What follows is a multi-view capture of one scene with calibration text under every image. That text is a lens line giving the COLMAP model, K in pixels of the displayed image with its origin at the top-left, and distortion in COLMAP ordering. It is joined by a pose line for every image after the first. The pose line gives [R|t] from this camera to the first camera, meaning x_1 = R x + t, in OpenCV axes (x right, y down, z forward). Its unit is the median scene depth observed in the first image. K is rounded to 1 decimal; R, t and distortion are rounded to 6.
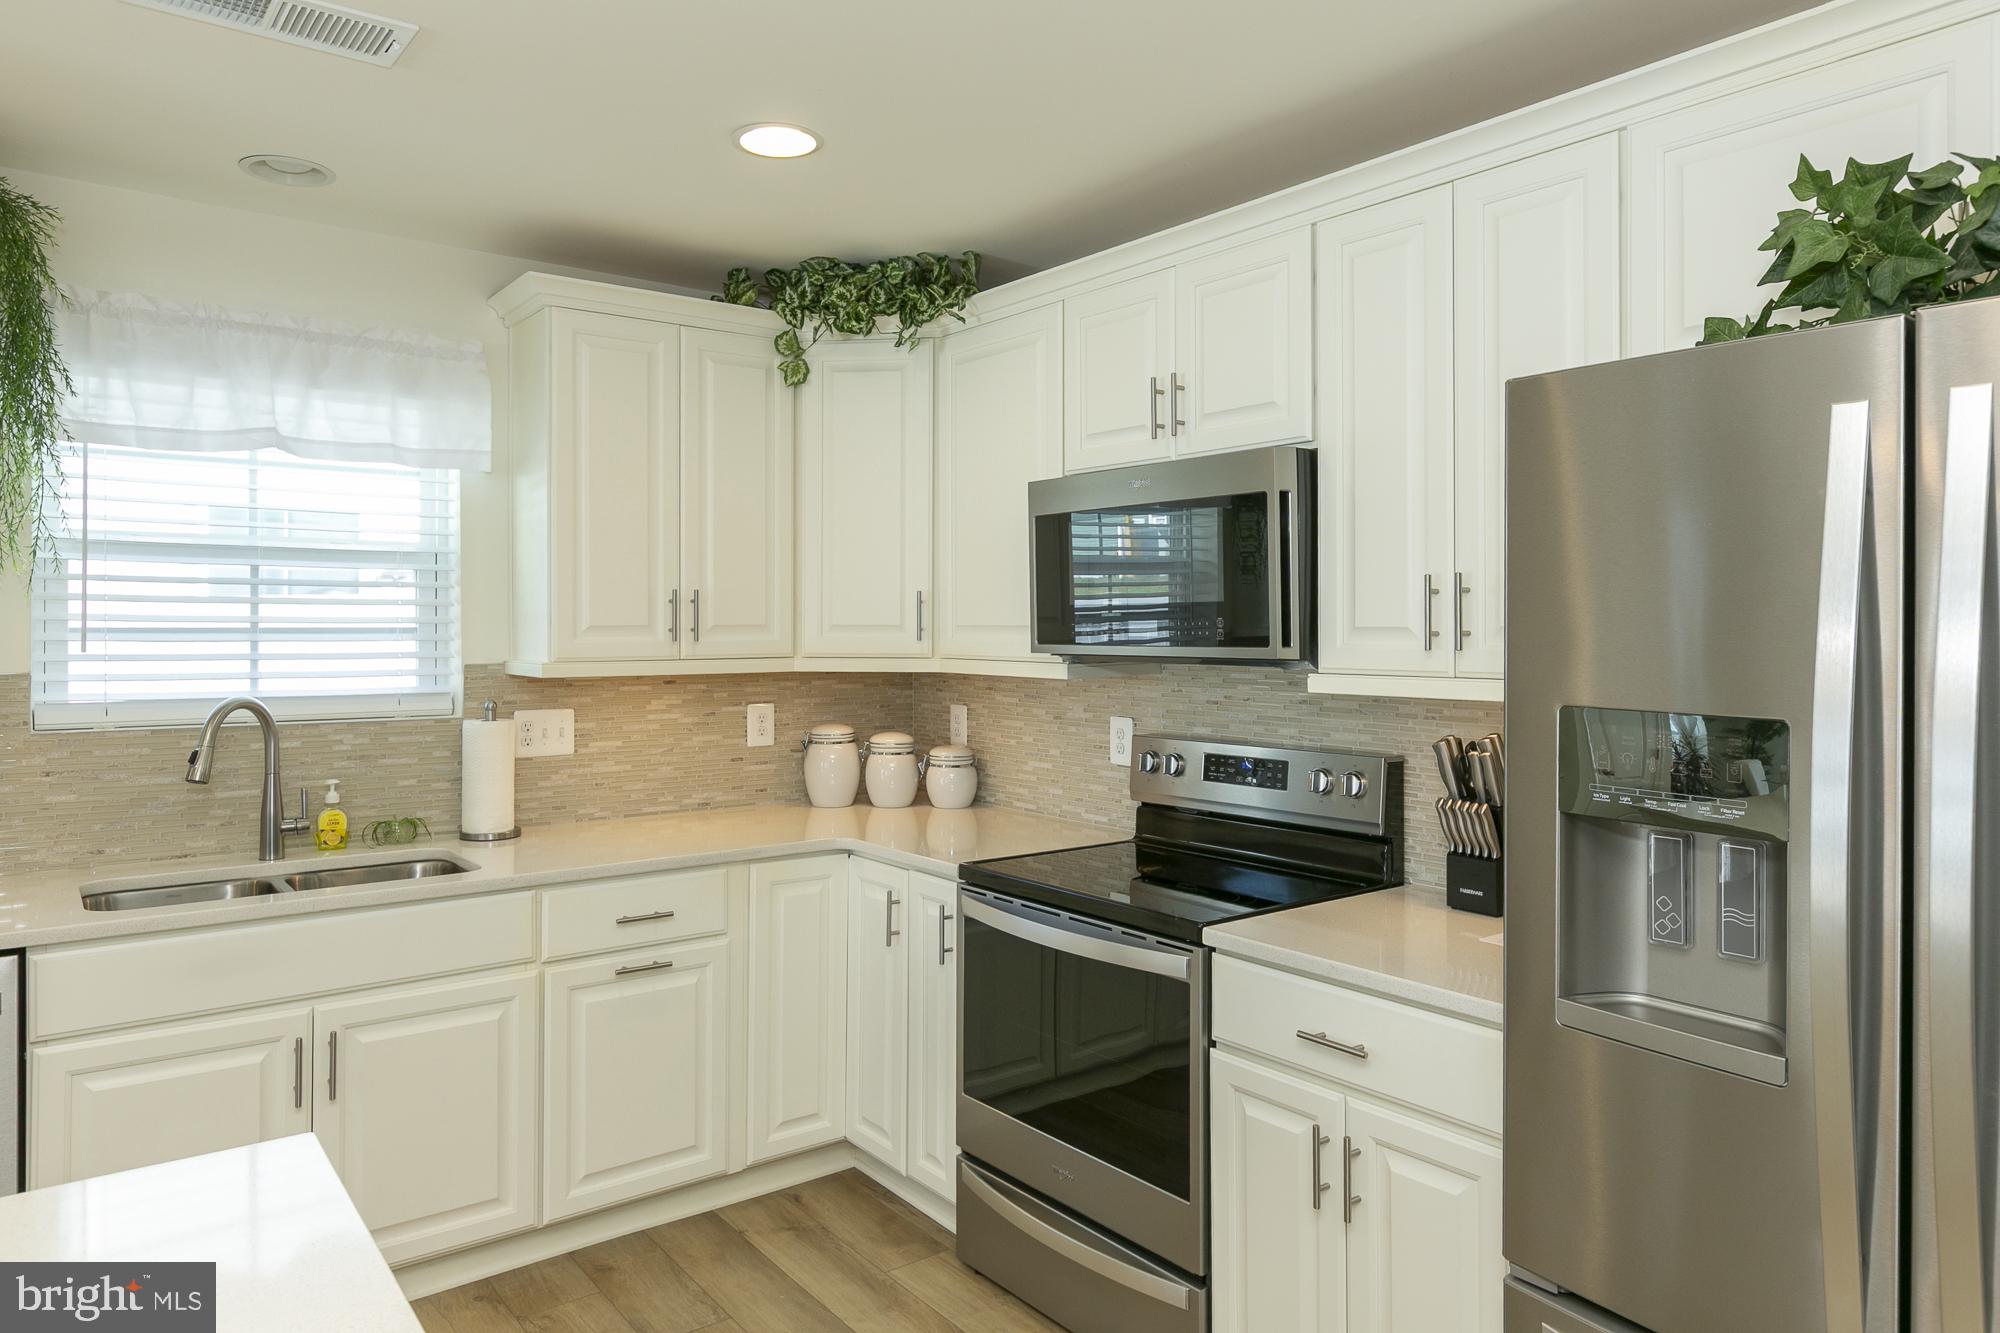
lens RADIAL K [[1284.8, 0, 997.1], [0, 1284.8, 622.0], [0, 0, 1]] dist [-0.008011, -0.005912]
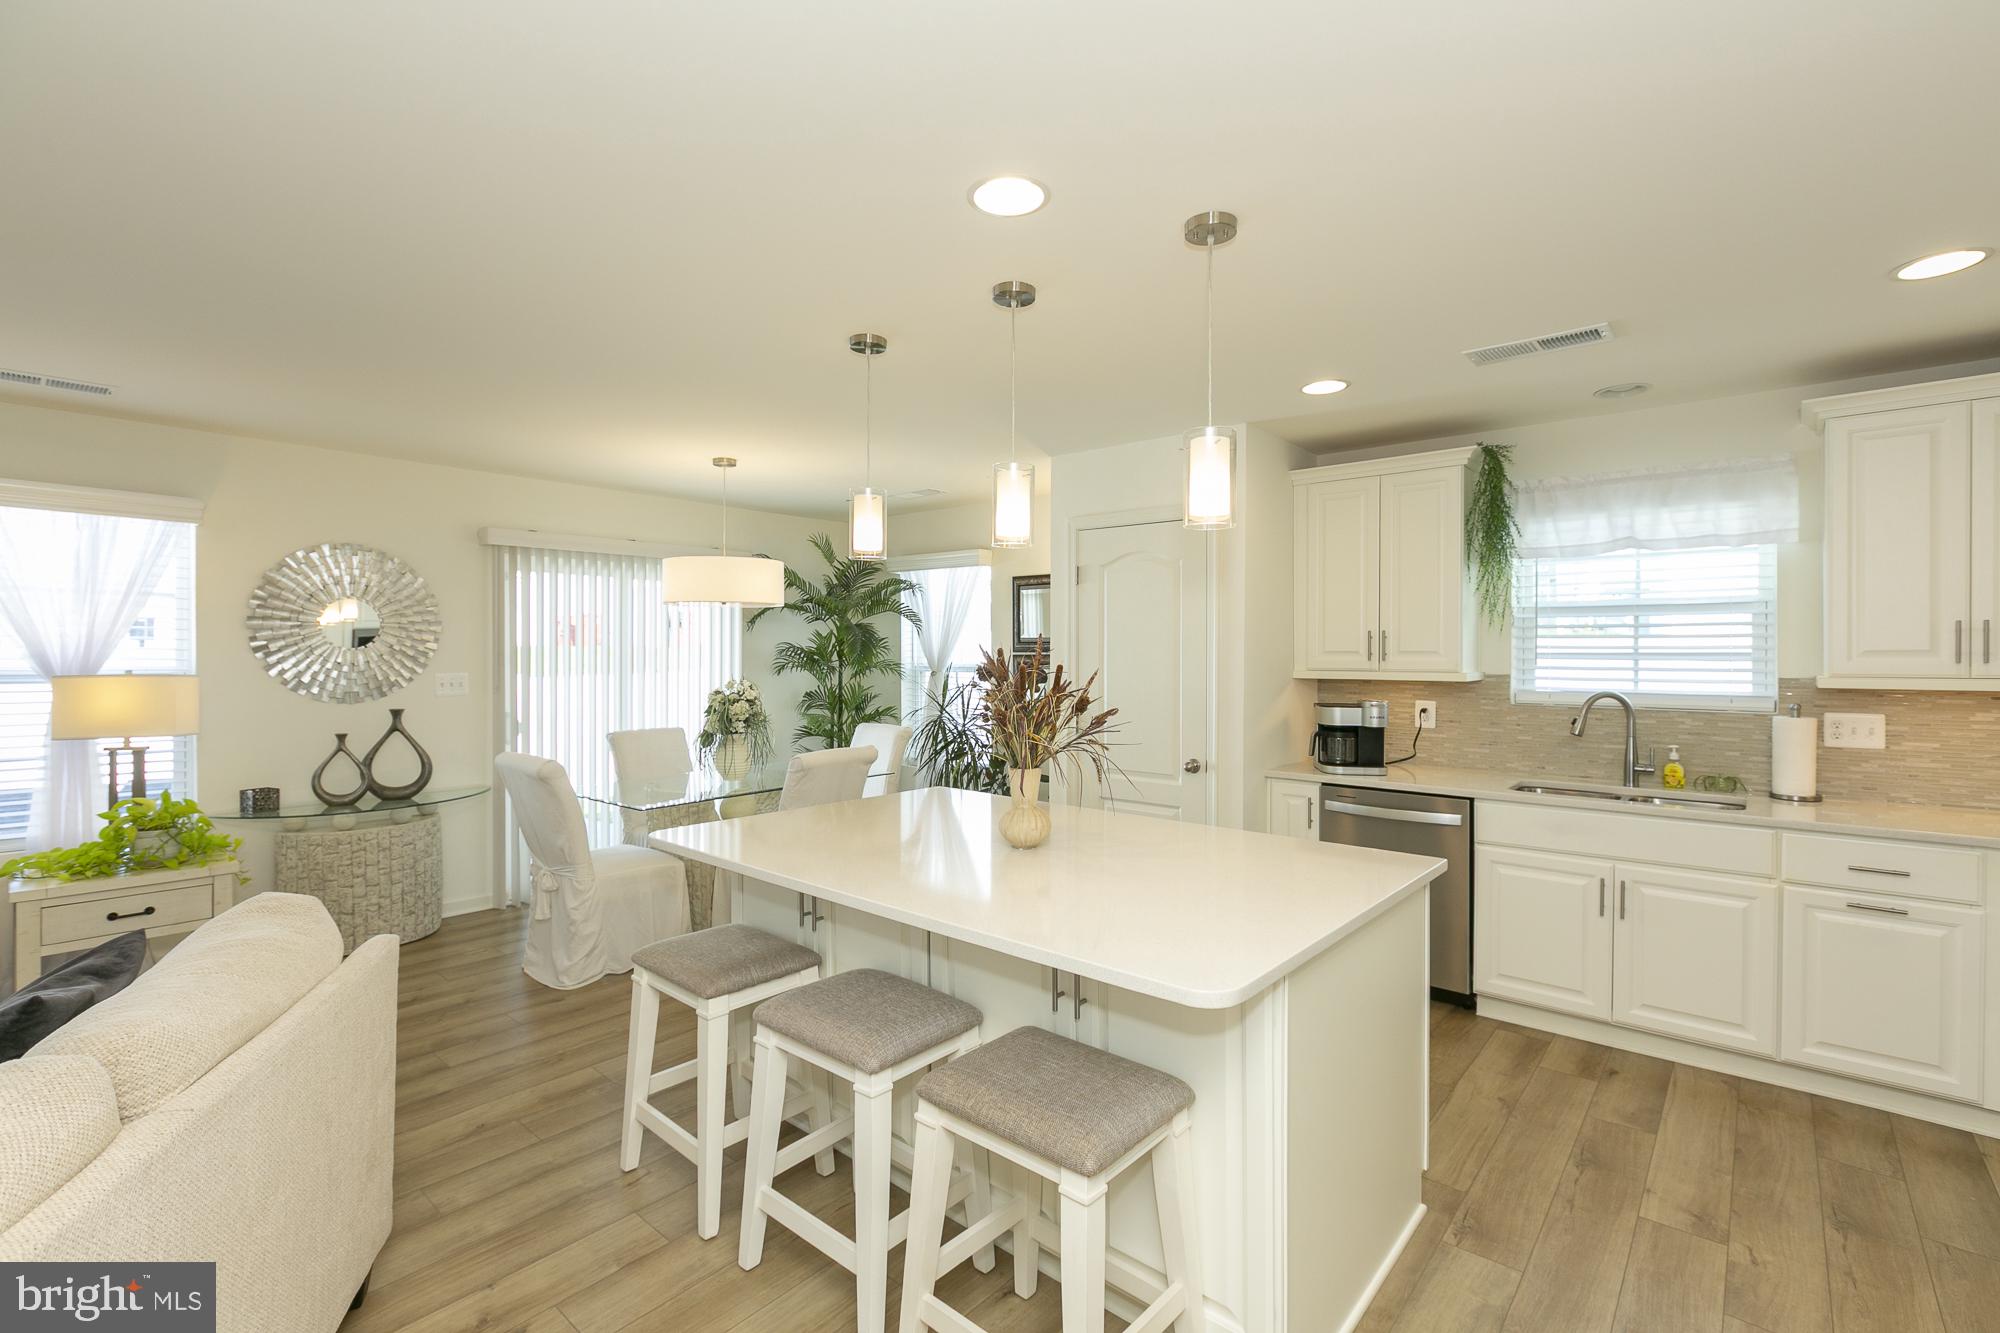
lens RADIAL K [[895.1, 0, 1016.8], [0, 895.1, 659.5], [0, 0, 1]] dist [-0.000787, -0.000711]
pose [[0.212447, 0.007175, -0.977146, 0.413068], [0.003065, 0.999963, 0.008009, 0.001662], [0.977168, -0.004696, 0.212418, -0.063708]]
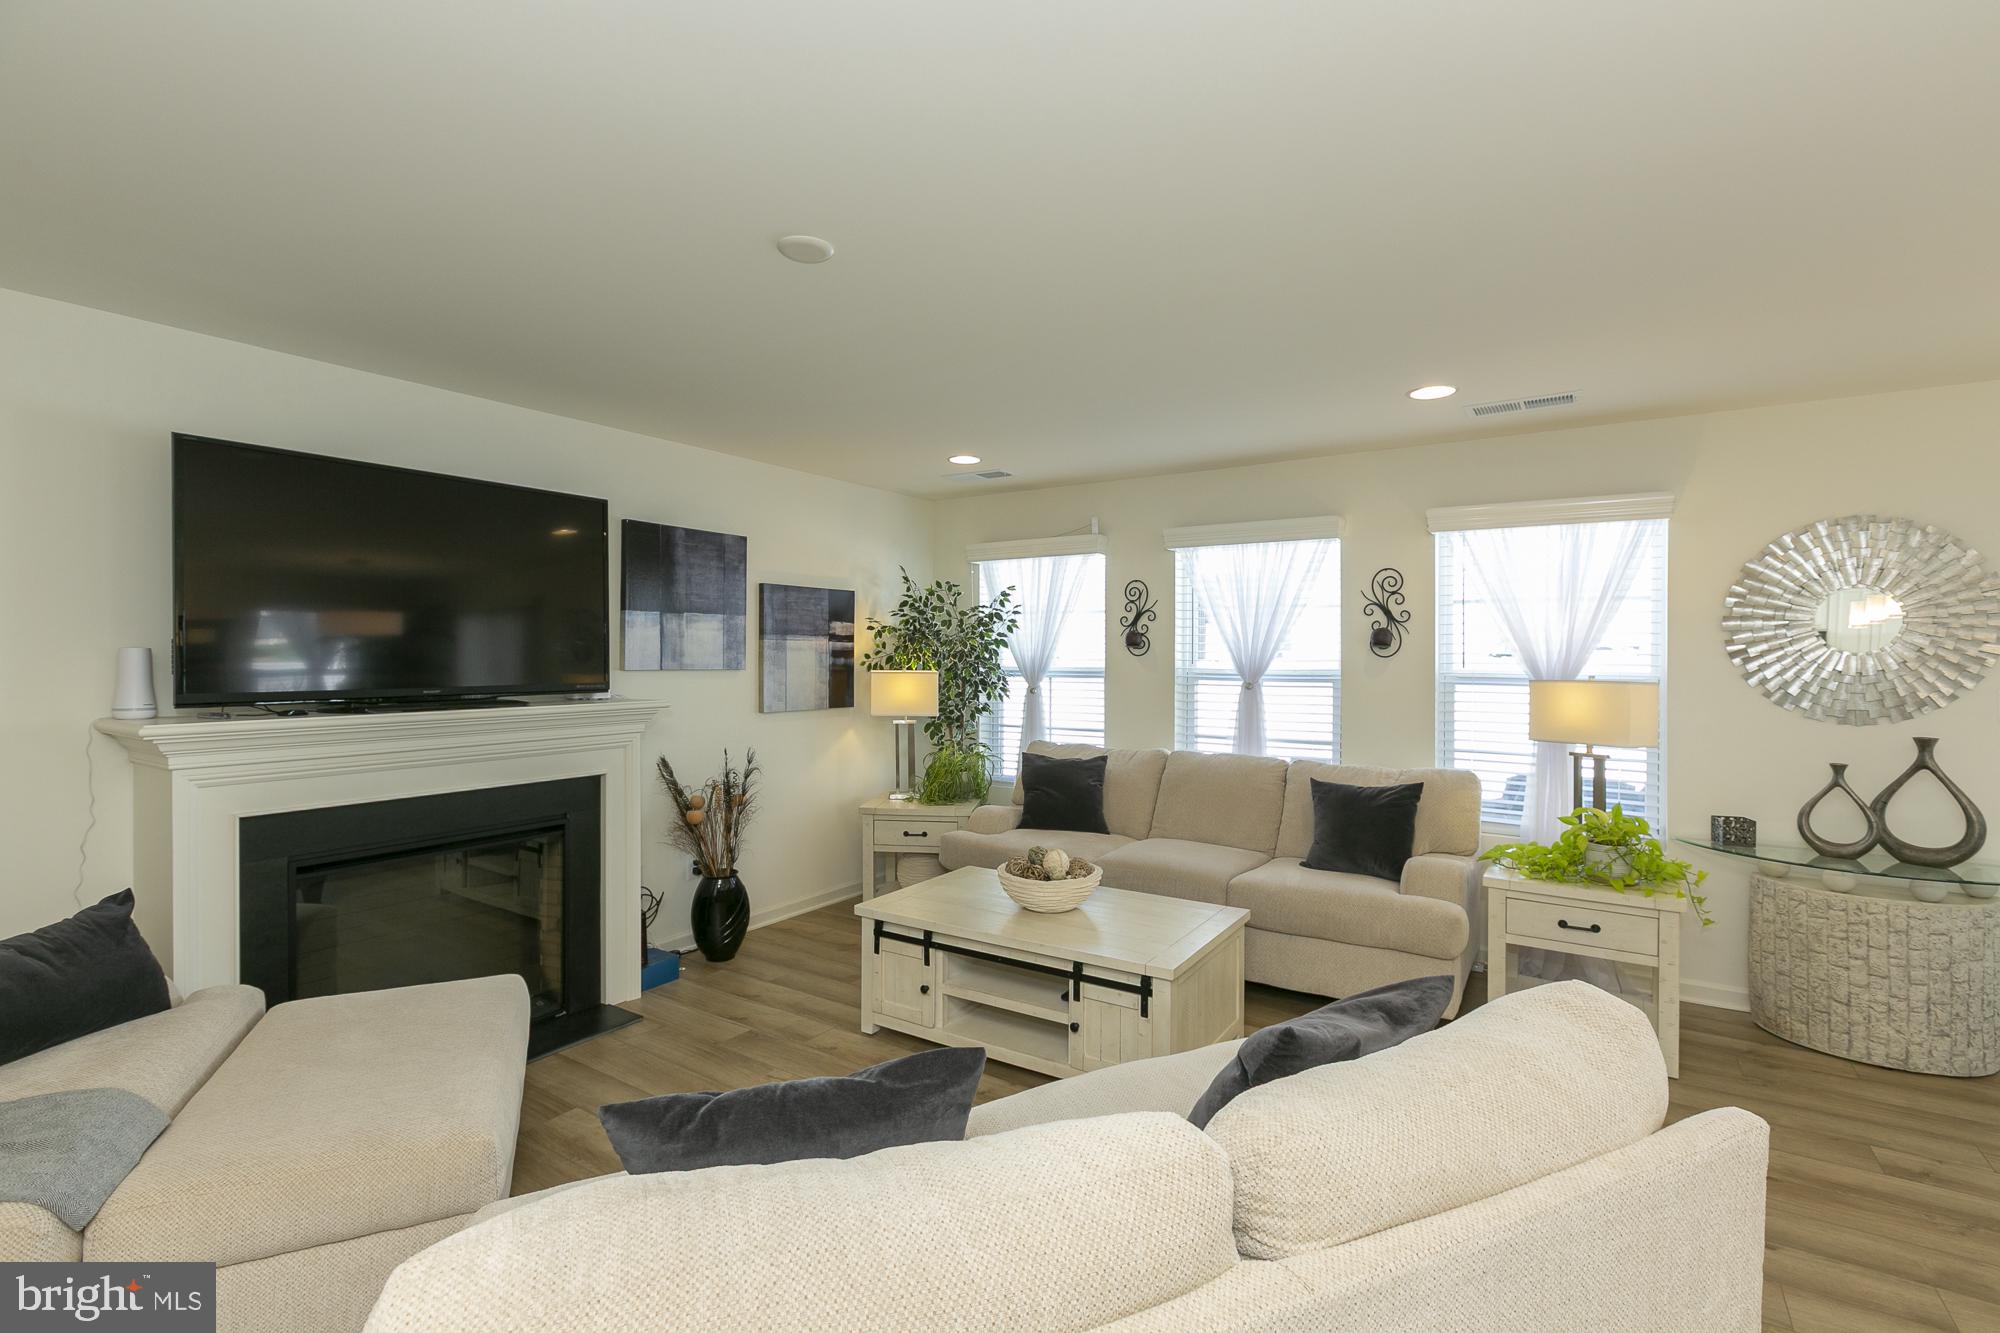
lens RADIAL K [[895.1, 0, 984.9], [0, 895.1, 658.7], [0, 0, 1]] dist [-0.000787, -0.000711]
pose [[-0.949745, -0.001822, -0.313019, 0.139025], [-0.001586, 0.999998, -0.001010, 0.001977], [0.313020, -0.000462, -0.949746, -0.099038]]
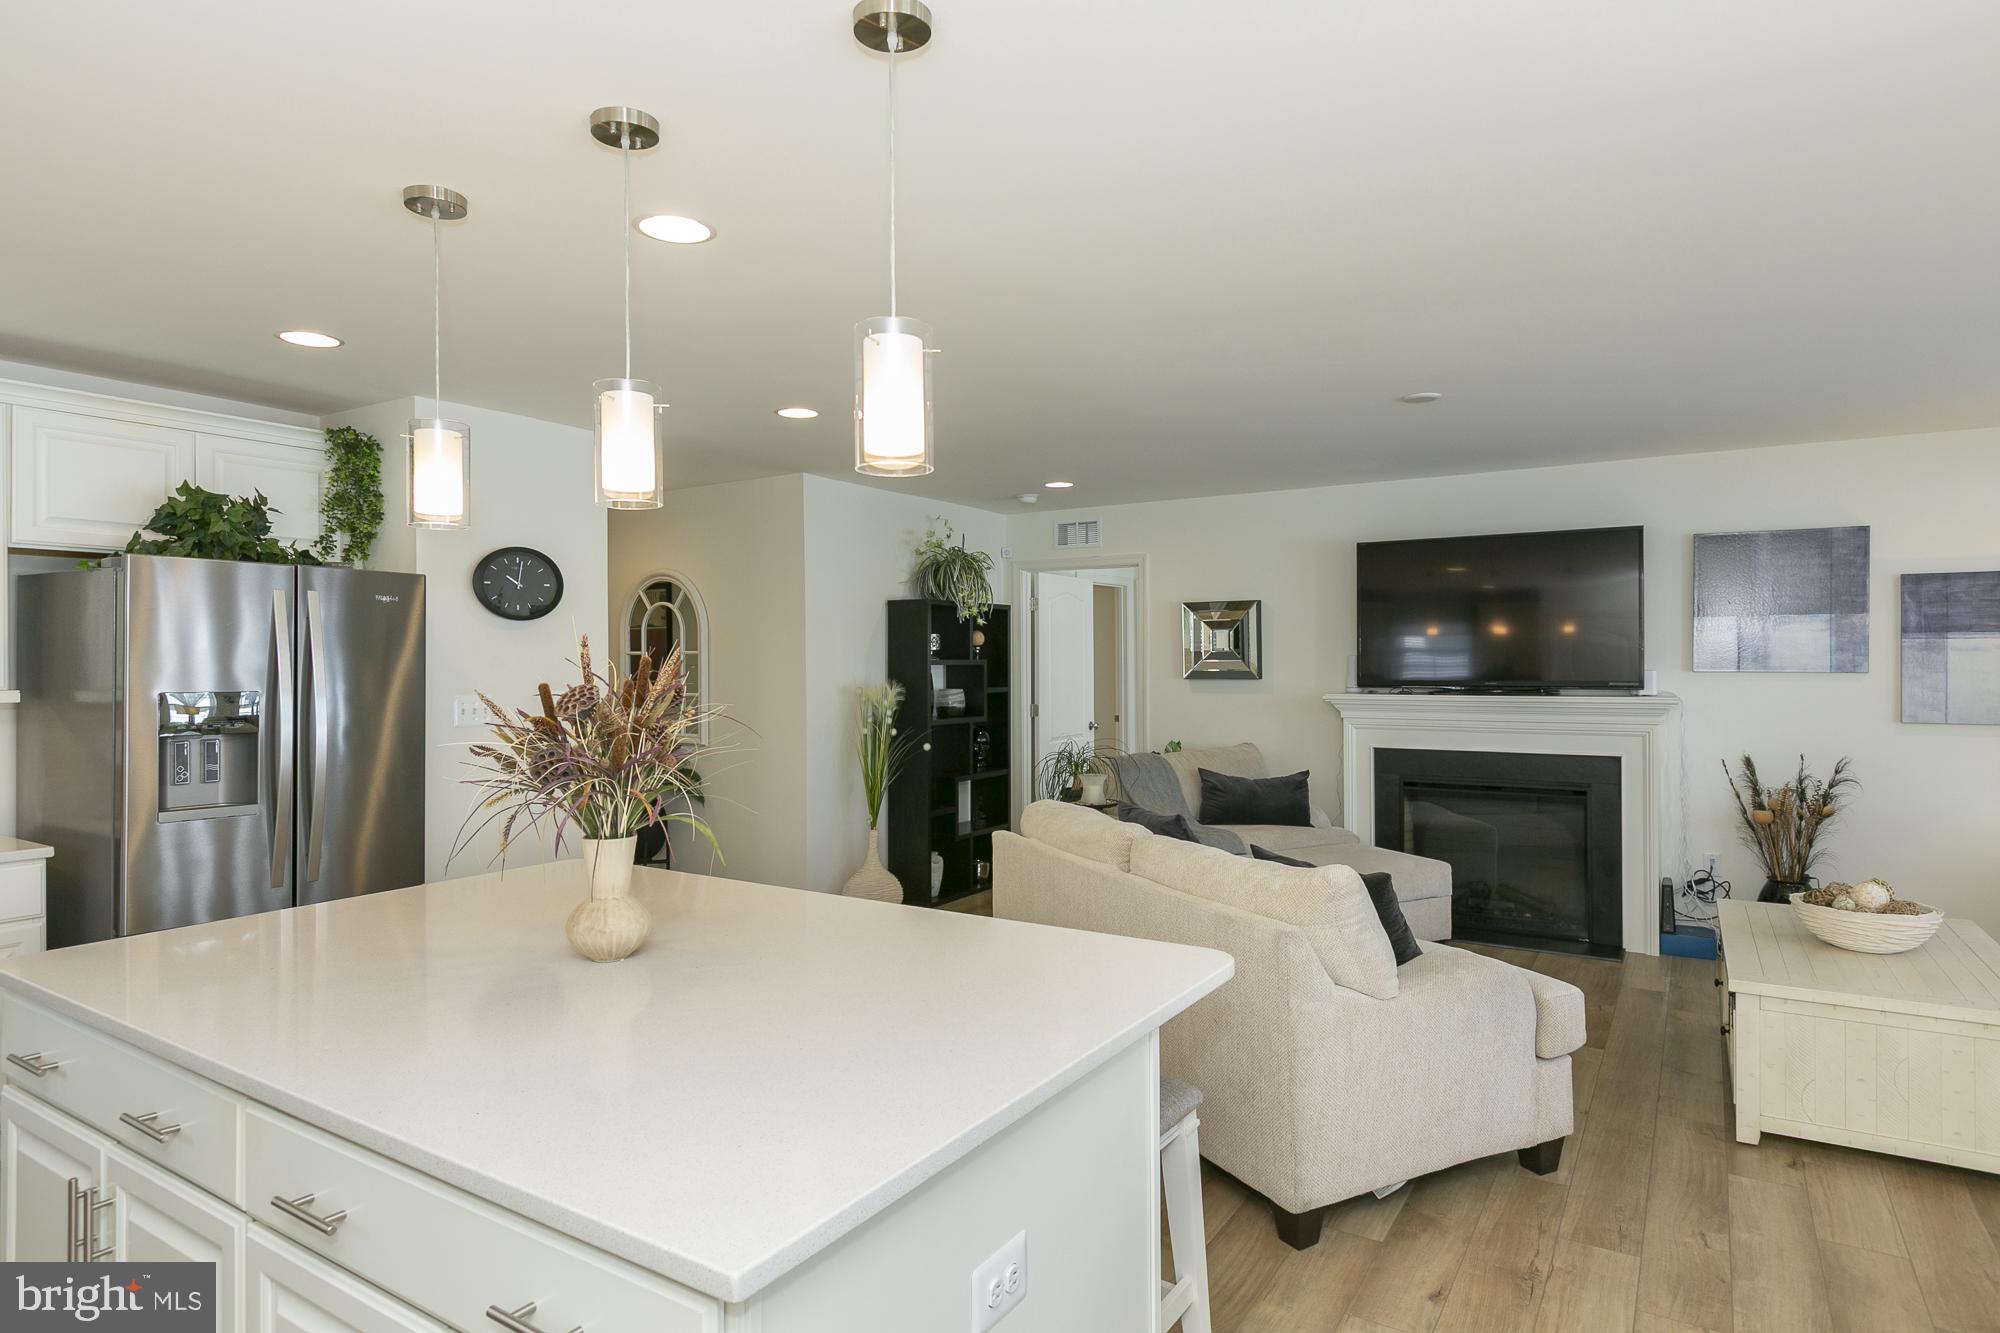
lens RADIAL K [[1072.9, 0, 992.9], [0, 1072.9, 667.0], [0, 0, 1]] dist [0.012508, -0.007143]
pose [[-0.358570, -0.006159, 0.933482, -0.983681], [0.000382, 0.999977, 0.006744, -0.001018], [-0.933503, 0.002775, -0.358560, 0.167843]]
